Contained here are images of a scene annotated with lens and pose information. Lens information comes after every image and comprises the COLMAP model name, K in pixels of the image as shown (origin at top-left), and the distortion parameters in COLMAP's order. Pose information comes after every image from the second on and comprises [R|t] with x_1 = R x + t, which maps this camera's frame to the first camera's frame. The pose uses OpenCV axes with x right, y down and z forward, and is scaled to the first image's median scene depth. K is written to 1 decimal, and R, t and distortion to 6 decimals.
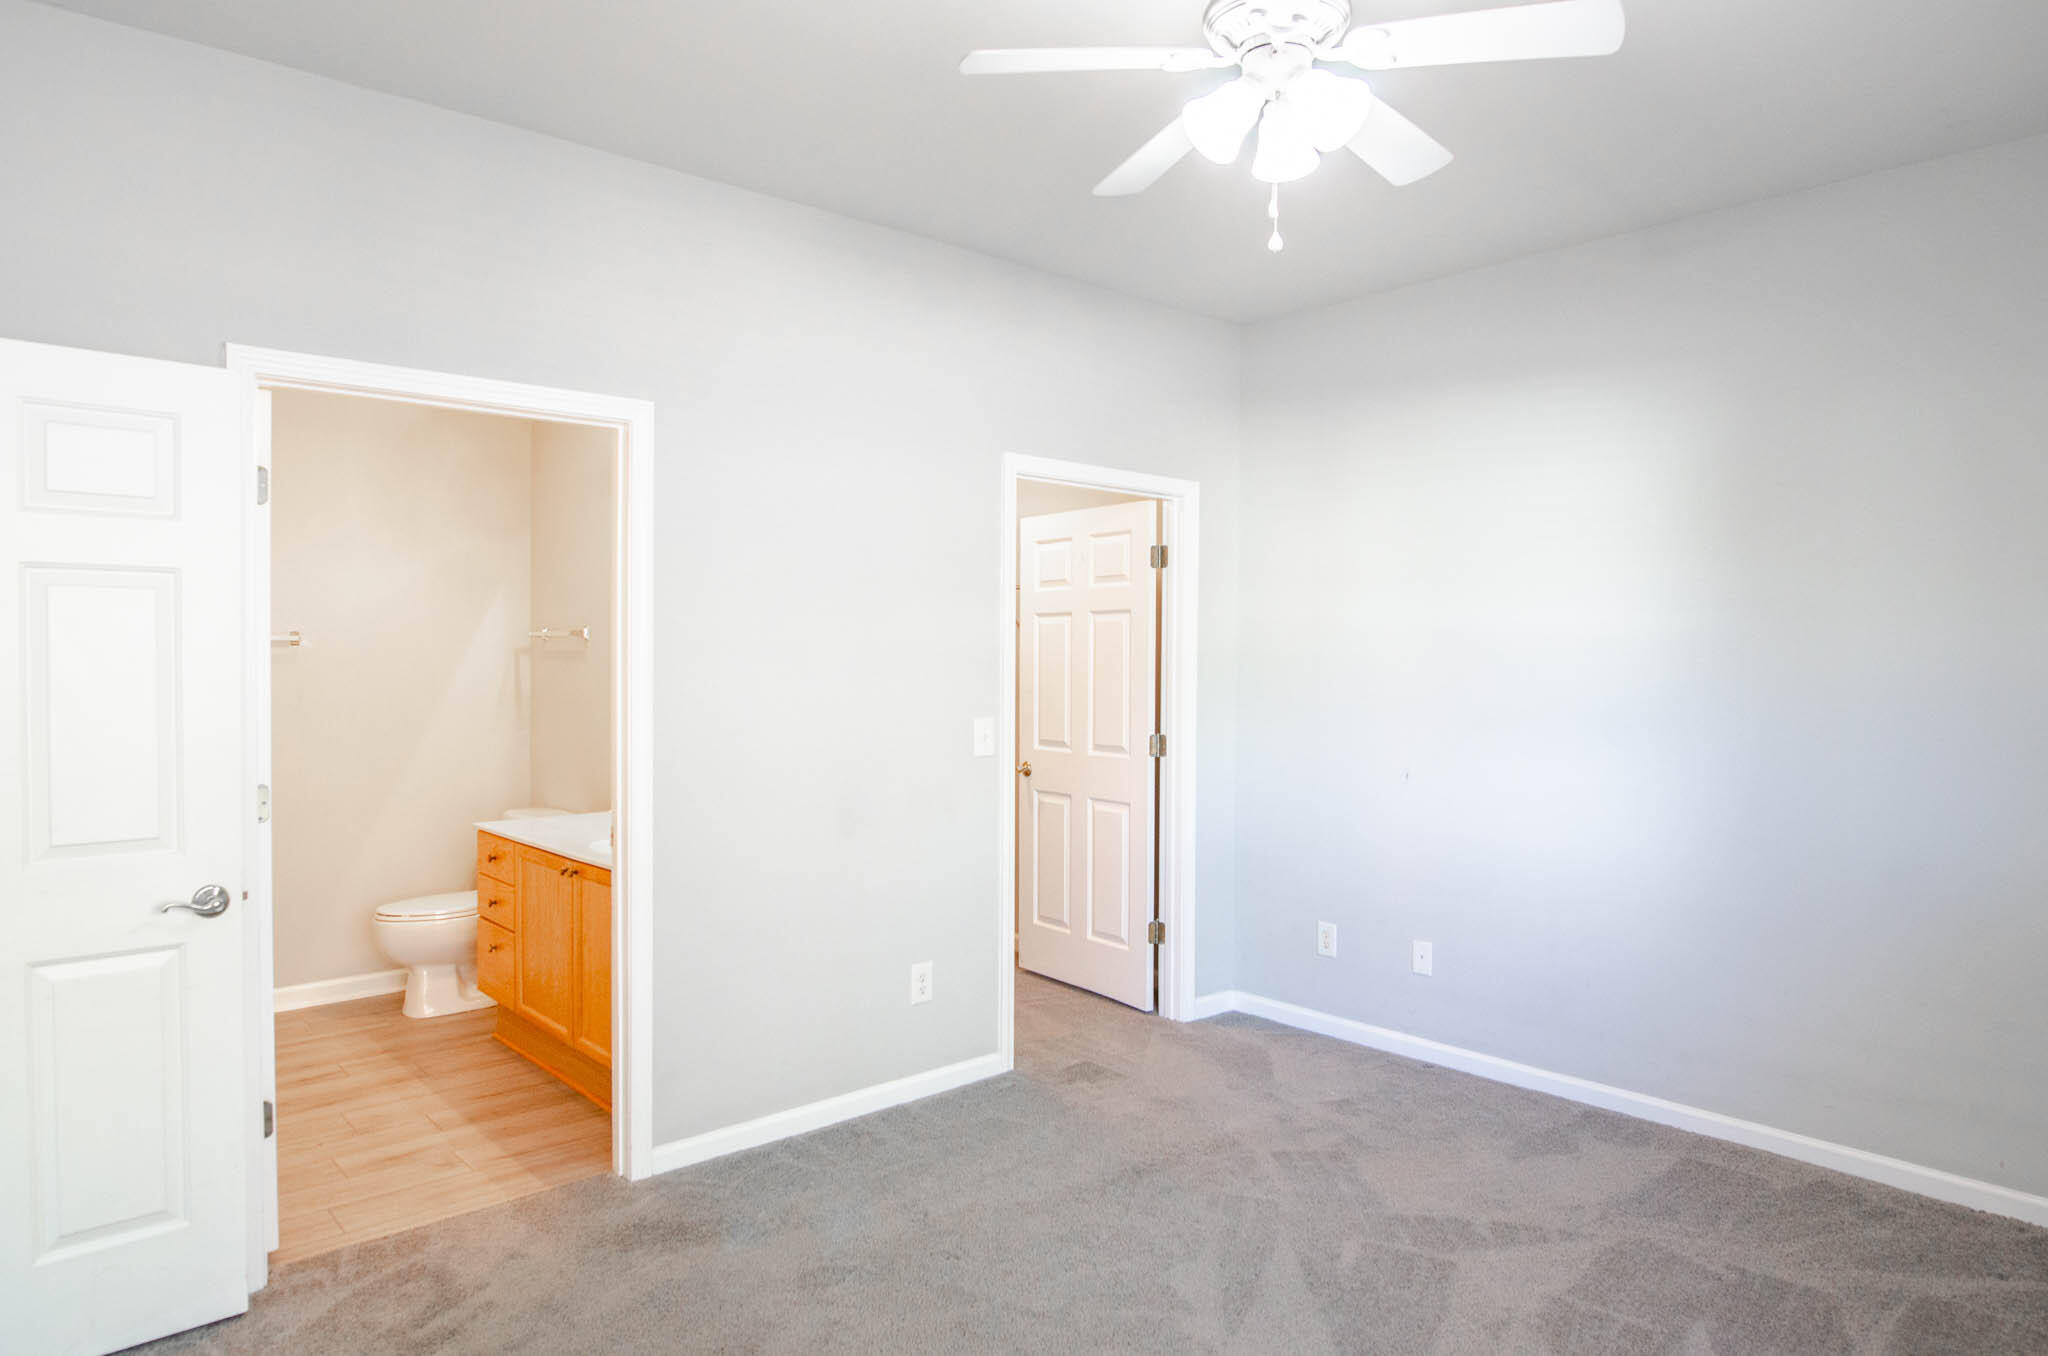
lens RADIAL K [[1250.8, 0, 1024.0], [0, 1250.8, 678.0], [0, 0, 1]] dist [-0.016028, -0.000646]
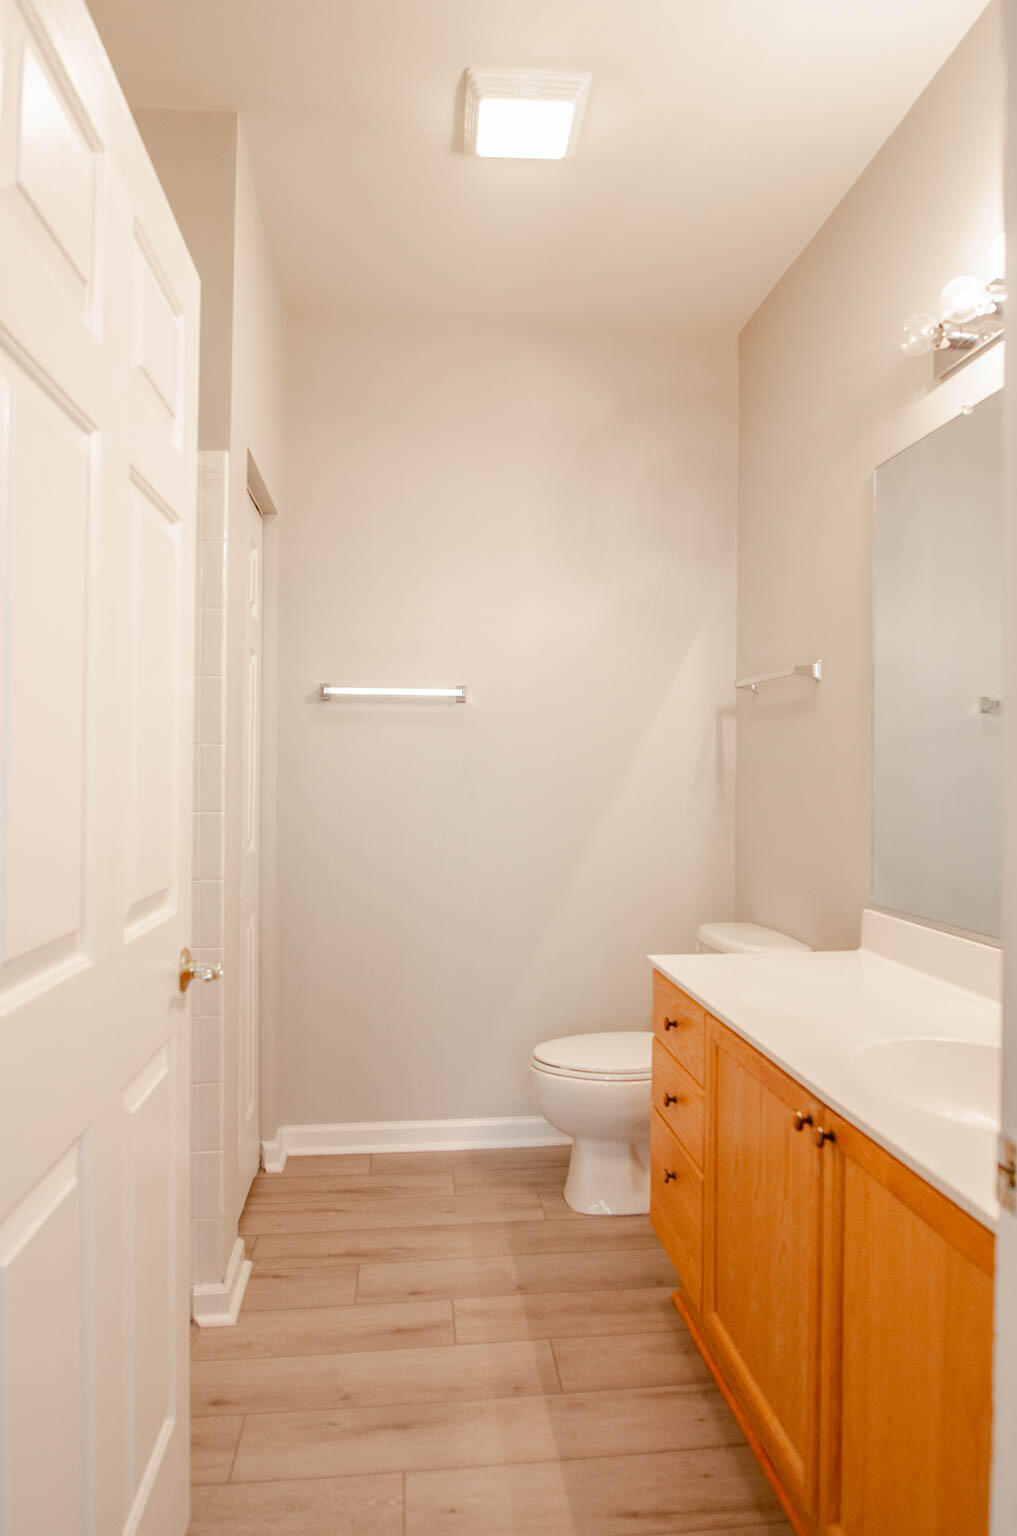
lens RADIAL K [[938.1, 0, 508.5], [0, 938.1, 768.0], [0, 0, 1]] dist [-0.016028, -0.000646]
pose [[0.816899, 0.002273, -0.576777, -0.236143], [-0.012028, 0.999842, -0.013095, 0.028848], [0.576656, 0.017635, 0.816797, 0.597265]]
